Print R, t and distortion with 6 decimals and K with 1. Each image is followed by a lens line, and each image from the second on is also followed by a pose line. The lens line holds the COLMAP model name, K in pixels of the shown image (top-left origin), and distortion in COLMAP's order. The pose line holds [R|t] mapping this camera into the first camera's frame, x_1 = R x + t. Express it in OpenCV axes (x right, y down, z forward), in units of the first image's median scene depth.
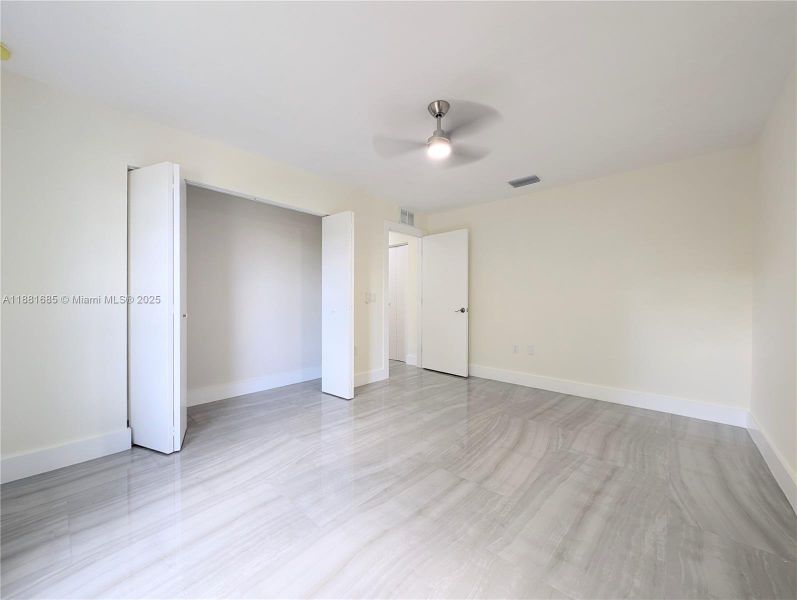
lens RADIAL K [[312.1, 0, 395.8], [0, 312.1, 295.7], [0, 0, 1]] dist [-0.000433, -0.000185]
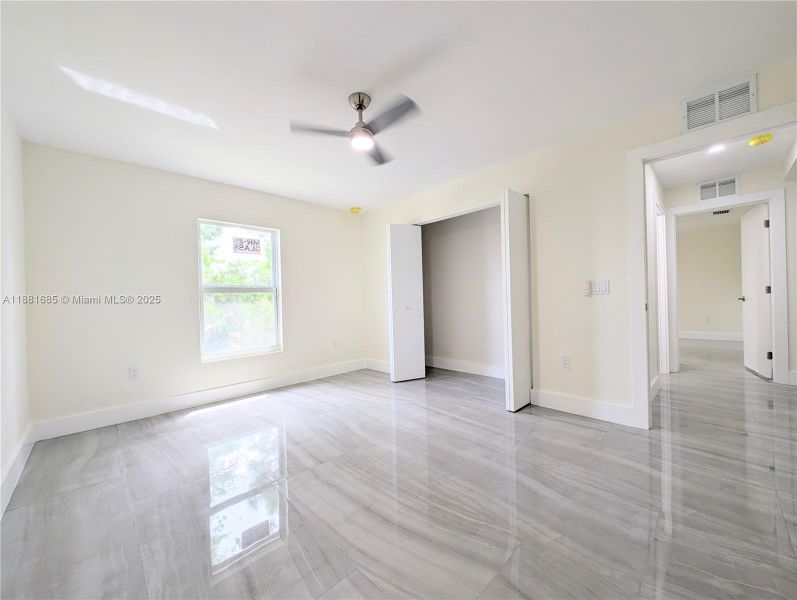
lens RADIAL K [[312.1, 0, 396.7], [0, 312.1, 301.6], [0, 0, 1]] dist [-0.000433, -0.000185]
pose [[-0.067705, 0.006705, -0.997683, 1.093431], [0.035029, 0.999377, 0.004339, 0.031439], [0.997090, -0.034654, -0.067897, 1.163401]]
